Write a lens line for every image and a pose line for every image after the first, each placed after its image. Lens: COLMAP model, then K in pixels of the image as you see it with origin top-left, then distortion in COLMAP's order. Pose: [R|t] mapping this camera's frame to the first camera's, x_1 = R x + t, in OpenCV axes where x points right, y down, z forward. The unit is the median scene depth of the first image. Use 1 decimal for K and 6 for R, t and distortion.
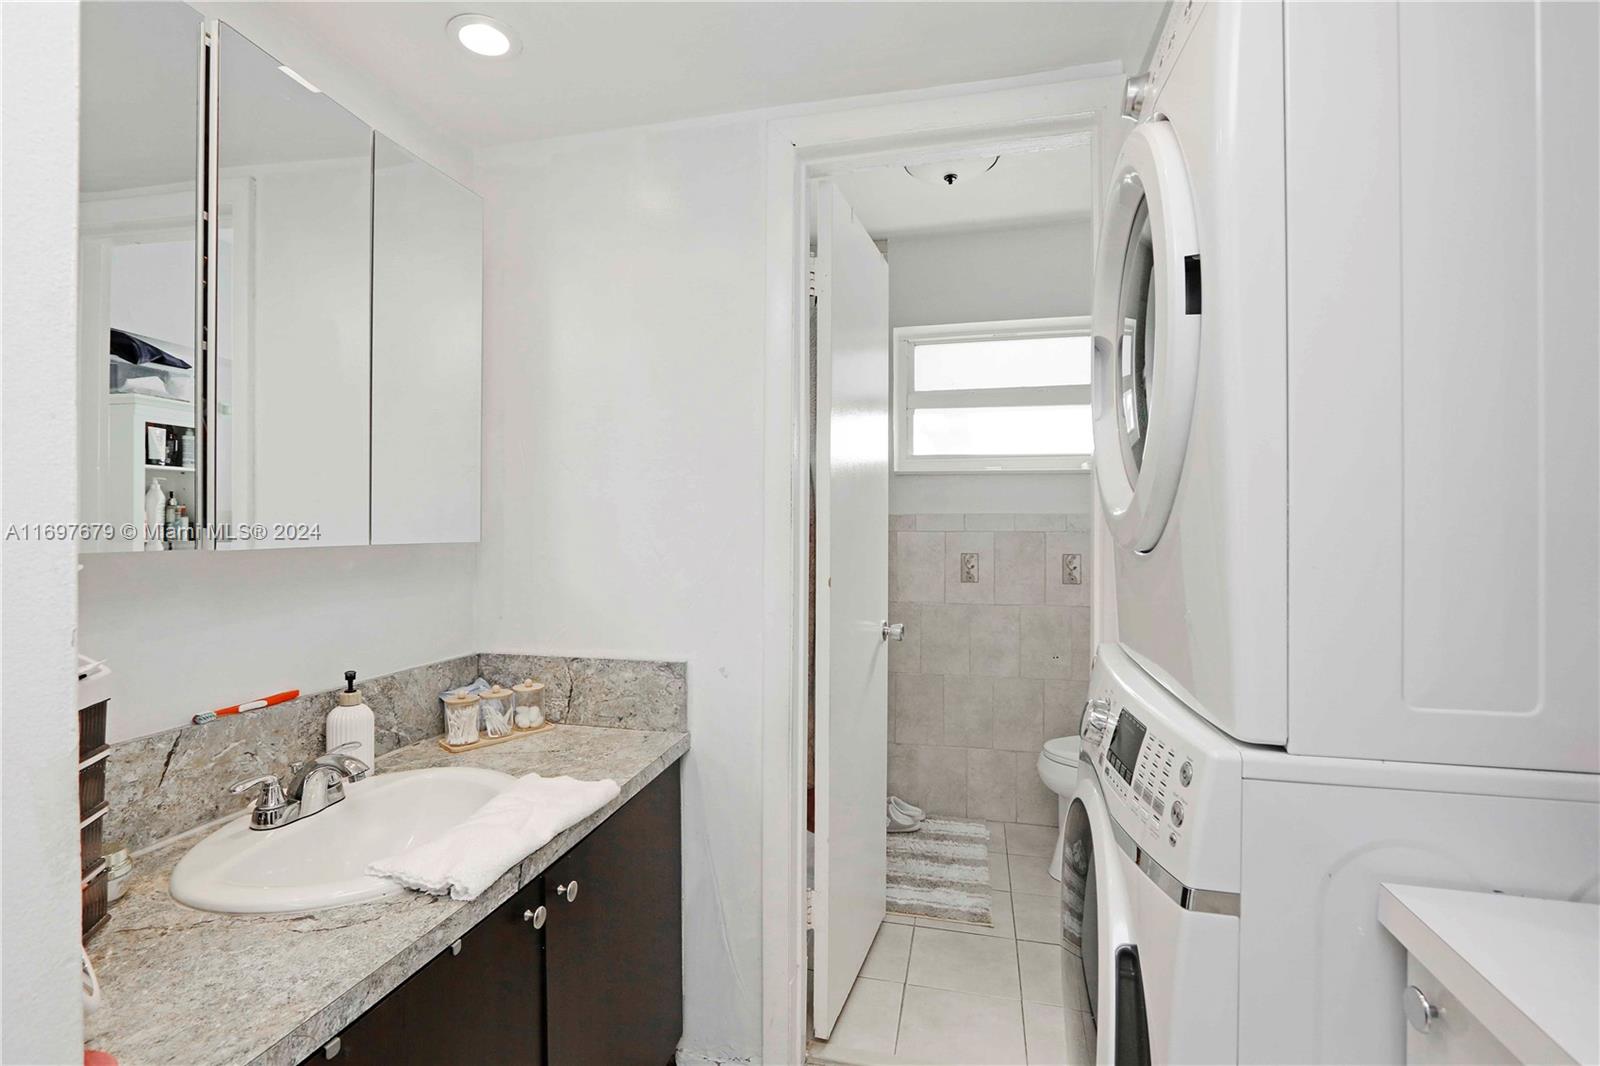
lens RADIAL K [[769.2, 0, 798.1], [0, 769.2, 516.4], [0, 0, 1]] dist [-0.002153, 0.000104]
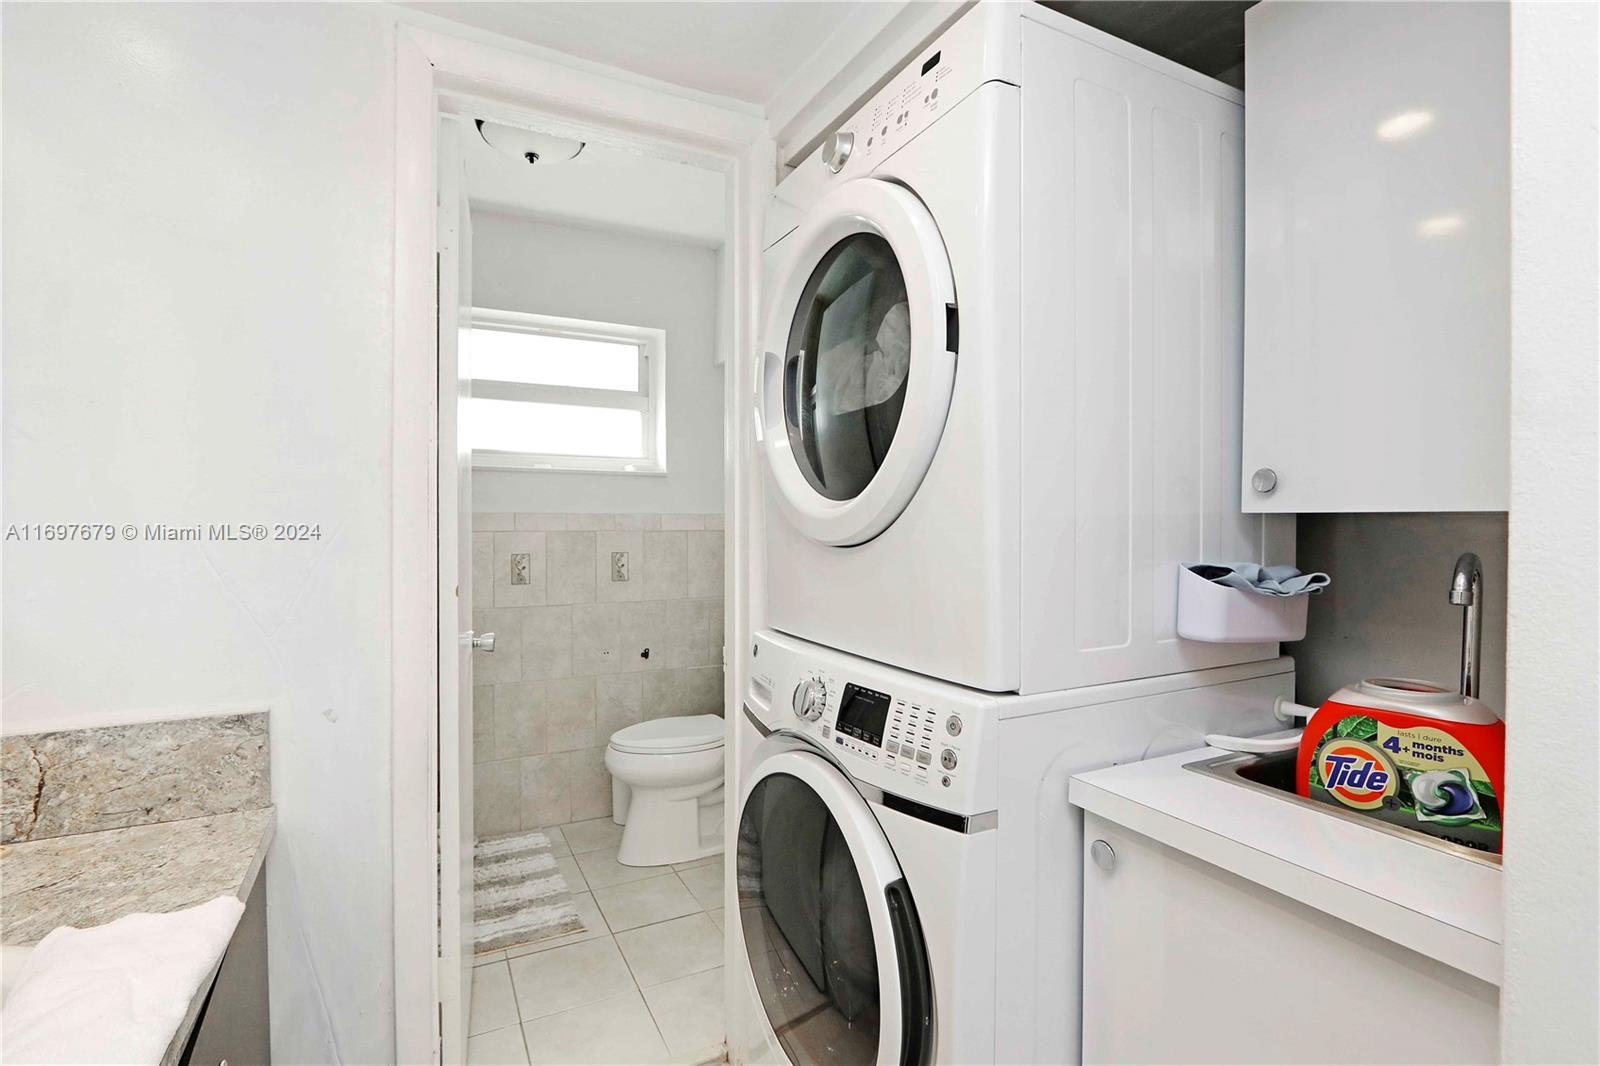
lens RADIAL K [[753.0, 0, 783.3], [0, 753.0, 522.1], [0, 0, 1]] dist [0.000000, 0.000902]
pose [[0.755251, 0.001784, 0.655433, -0.186498], [-0.006720, 0.999965, 0.005022, 0.001839], [-0.655401, -0.008197, 0.755236, 0.102950]]
